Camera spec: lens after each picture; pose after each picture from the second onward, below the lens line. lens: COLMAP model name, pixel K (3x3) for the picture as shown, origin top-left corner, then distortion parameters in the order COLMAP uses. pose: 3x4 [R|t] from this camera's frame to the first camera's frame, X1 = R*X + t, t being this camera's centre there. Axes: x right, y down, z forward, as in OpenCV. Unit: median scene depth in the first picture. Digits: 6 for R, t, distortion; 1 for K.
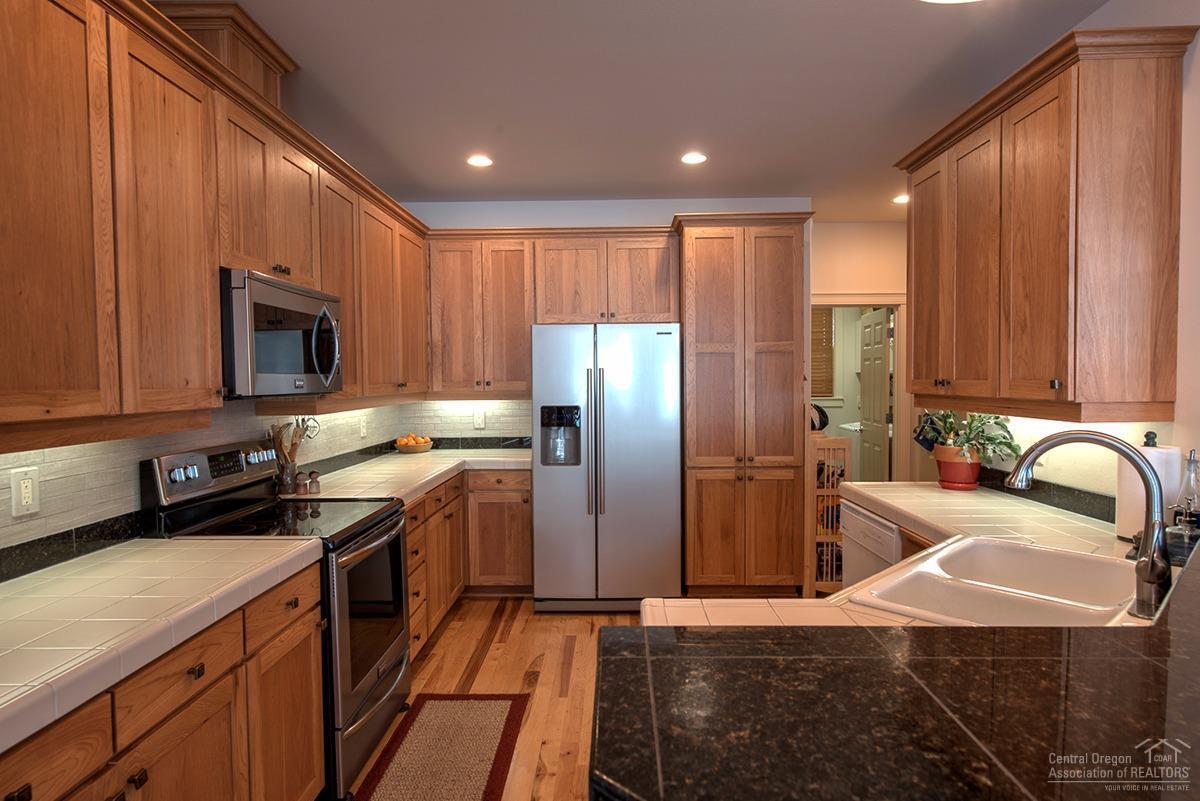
lens RADIAL K [[675.6, 0, 596.2], [0, 675.6, 403.4], [0, 0, 1]] dist [0.003126, 0.001064]
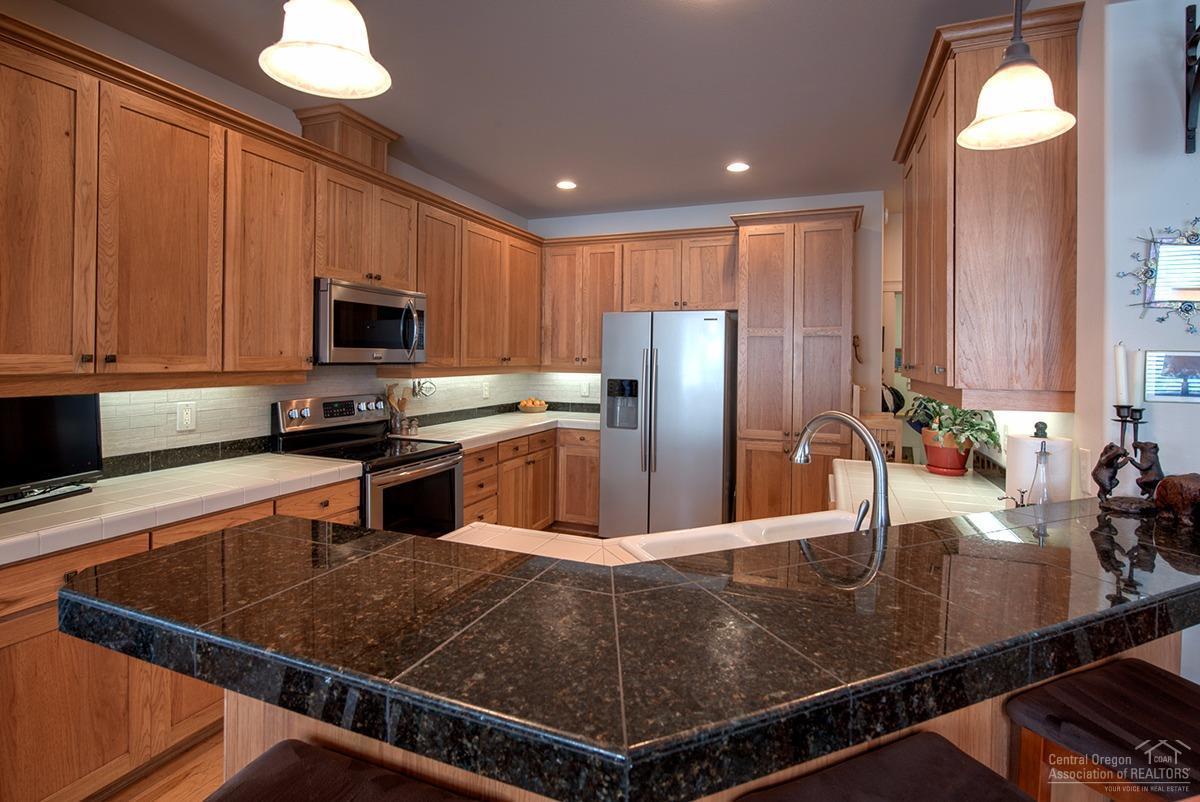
lens RADIAL K [[584.0, 0, 596.4], [0, 584.0, 357.1], [0, 0, 1]] dist [0.003618, -0.000187]
pose [[0.936189, 0.020243, -0.350913, 0.362063], [-0.033421, 0.998944, -0.031539, -0.001856], [0.349904, 0.041254, 0.935877, 0.001560]]
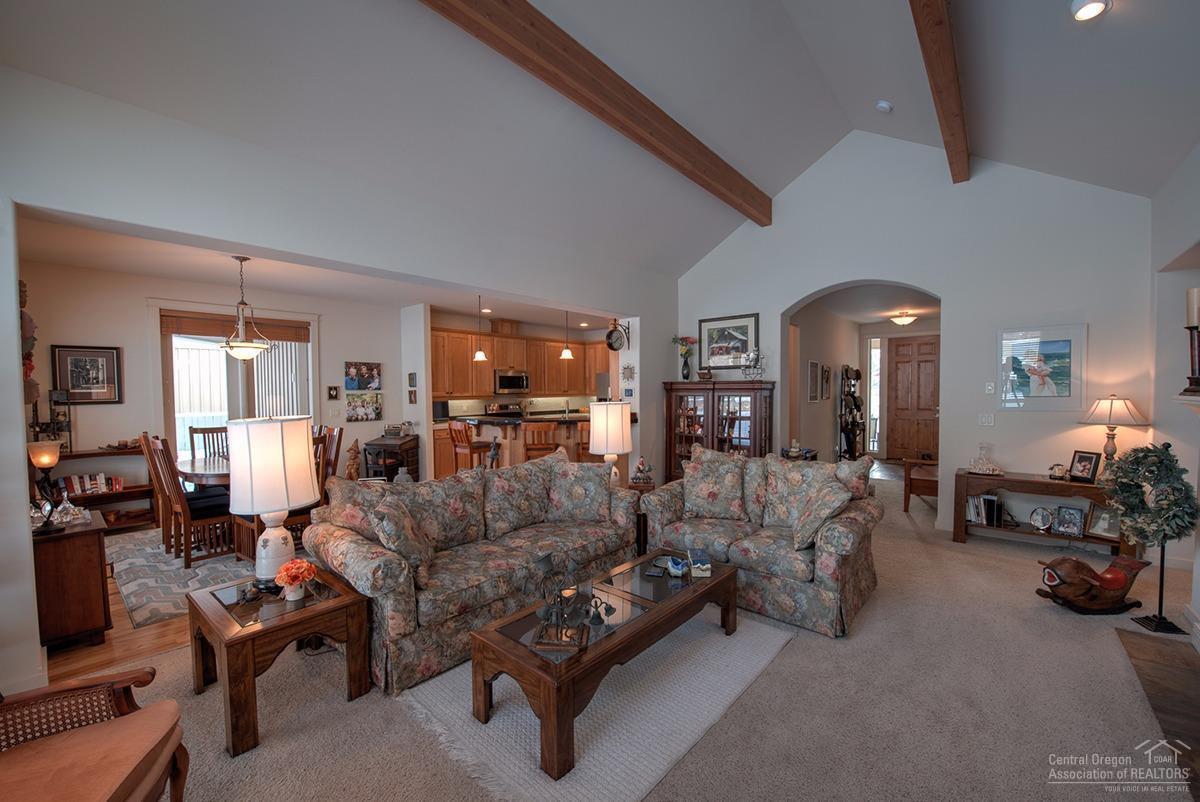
lens RADIAL K [[474.4, 0, 600.9], [0, 474.4, 403.7], [0, 0, 1]] dist [-0.000955, -0.000036]
pose [[0.780471, 0.025082, -0.624688, 1.810464], [-0.024373, 0.999656, 0.009686, 0.010942], [0.624716, 0.007666, 0.780814, -1.041421]]
